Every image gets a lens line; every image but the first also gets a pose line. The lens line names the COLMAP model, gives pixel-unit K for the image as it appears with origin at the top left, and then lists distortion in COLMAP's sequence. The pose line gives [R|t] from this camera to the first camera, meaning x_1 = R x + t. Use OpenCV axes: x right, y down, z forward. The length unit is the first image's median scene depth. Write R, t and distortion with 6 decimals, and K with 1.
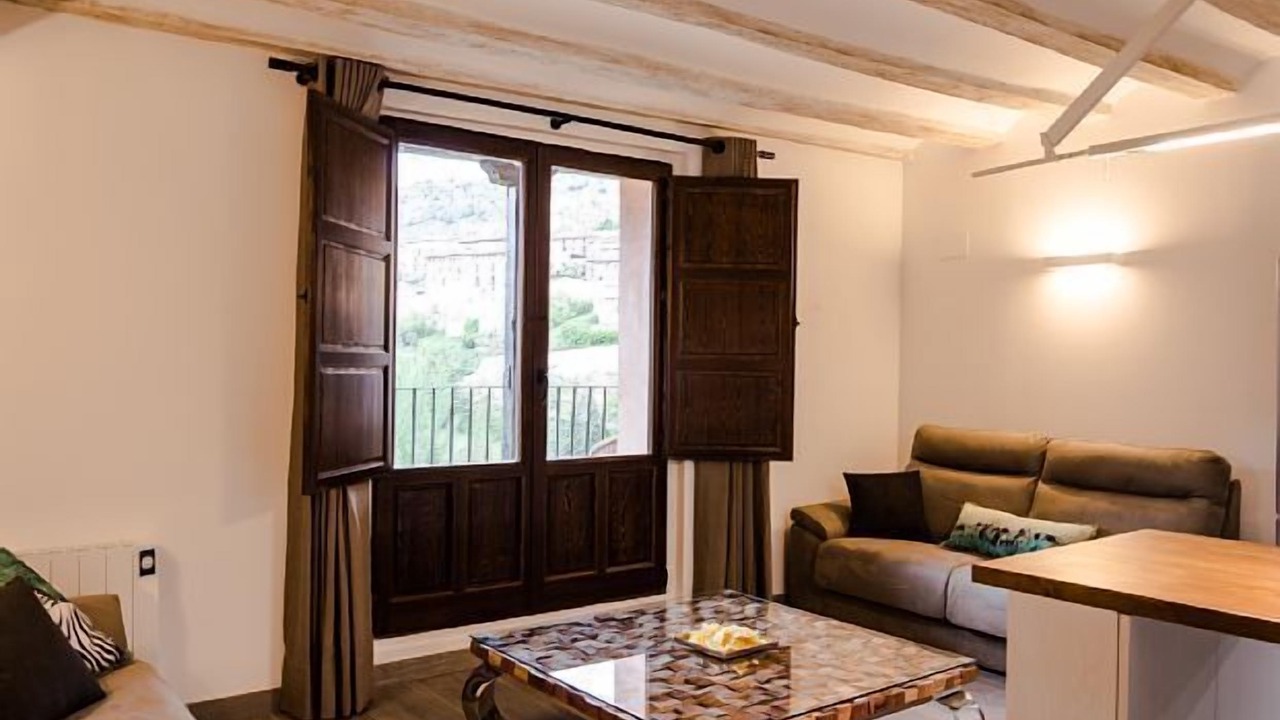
lens RADIAL K [[1024.0, 0, 642.7], [0, 1024.0, 362.6], [0, 0, 1]] dist [-0.028298, 0.015388]
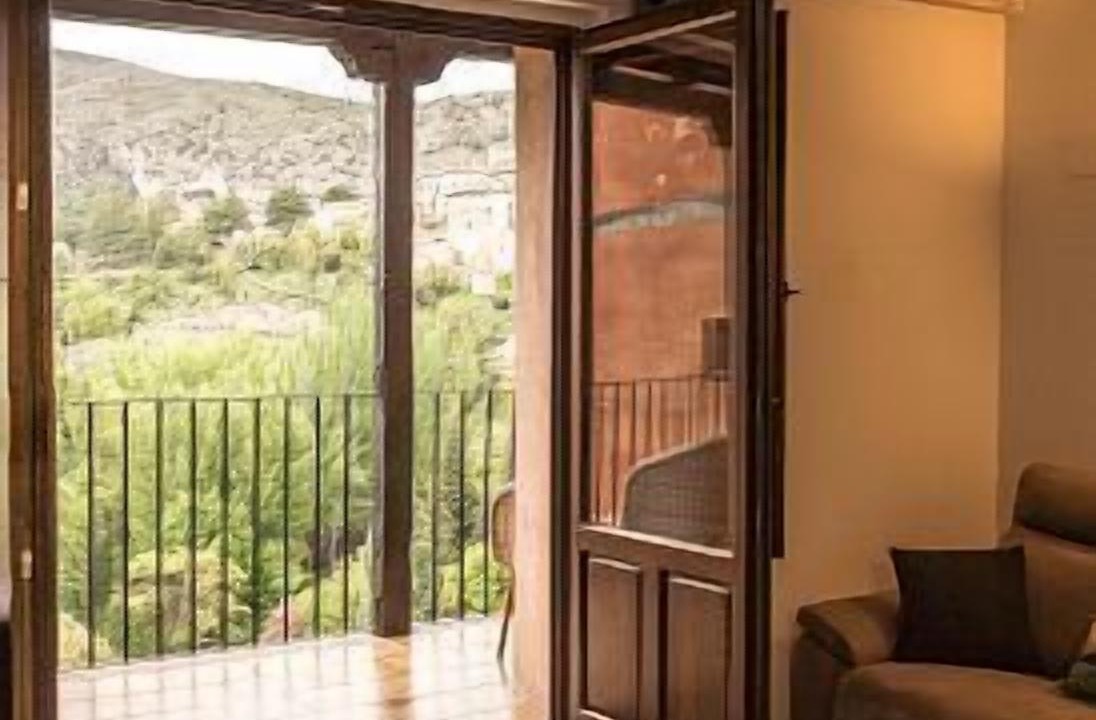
lens RADIAL K [[1315.7, 0, 543.9], [0, 1315.7, 361.2], [0, 0, 1]] dist [-0.015856, 0.000000]
pose [[0.990315, -0.006593, -0.138684, 0.112636], [0.010313, 0.999606, 0.026119, -0.022599], [0.138457, -0.027296, 0.989992, 0.244938]]
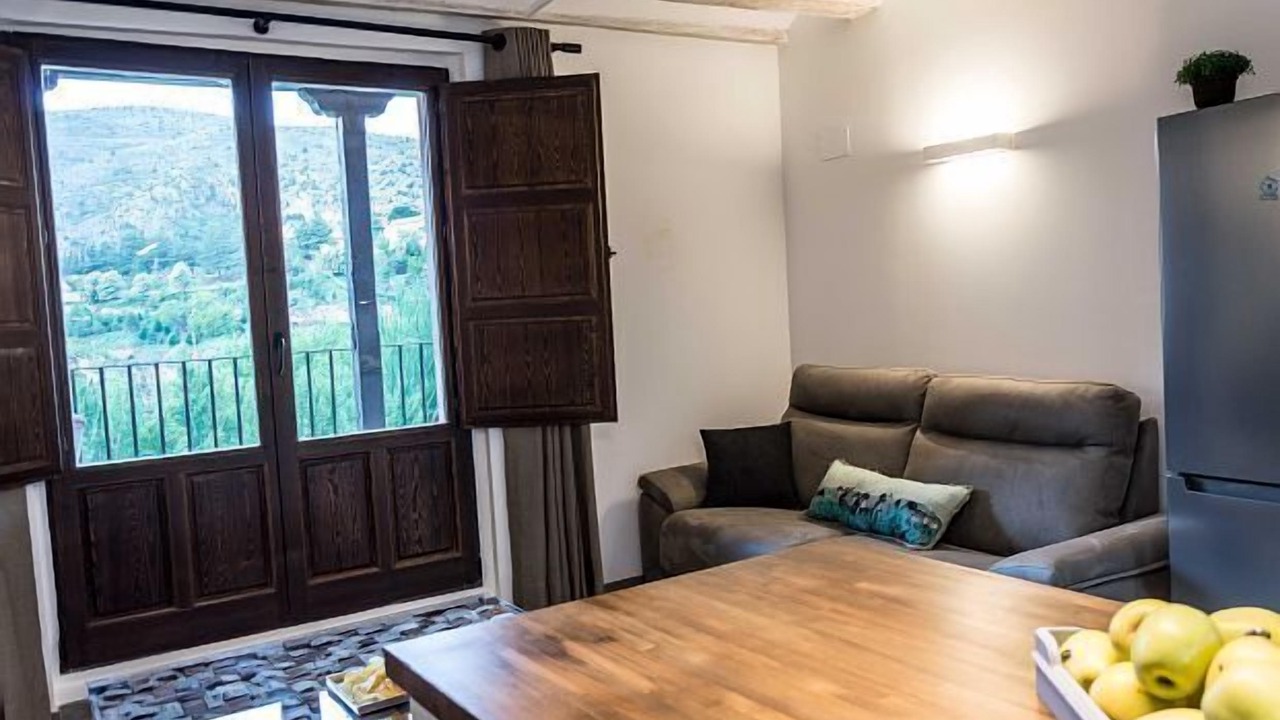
lens RADIAL K [[1024.0, 0, 640.8], [0, 1024.0, 370.3], [0, 0, 1]] dist [-0.028298, 0.015388]
pose [[0.995072, -0.062766, -0.076760, 0.230808], [0.067828, 0.995563, 0.065225, 0.002801], [0.072326, -0.070110, 0.994914, 0.186148]]
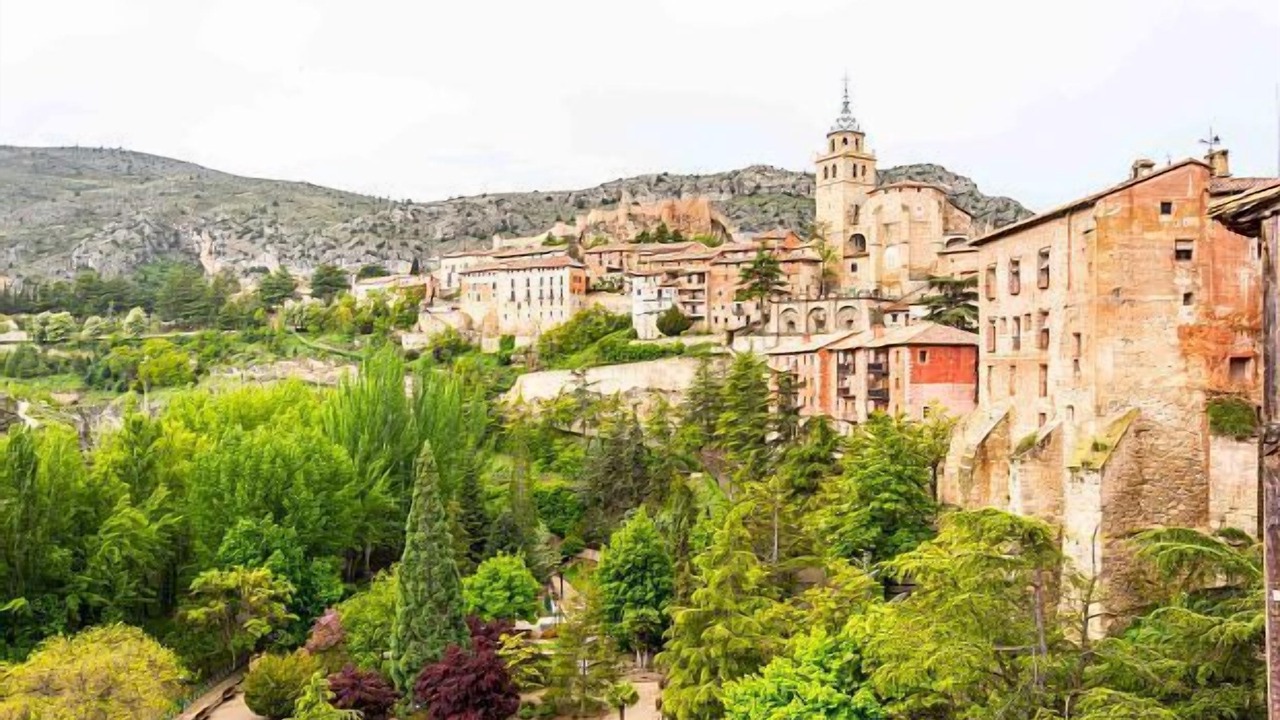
lens RADIAL K [[1024.0, 0, 647.1], [0, 1024.0, 361.9], [0, 0, 1]] dist [-0.028298, 0.015388]
pose [[0.999611, -0.008669, -0.026519, -0.356469], [0.008272, 0.999853, -0.015033, -0.045713], [0.026646, 0.014808, 0.999535, 1.149162]]
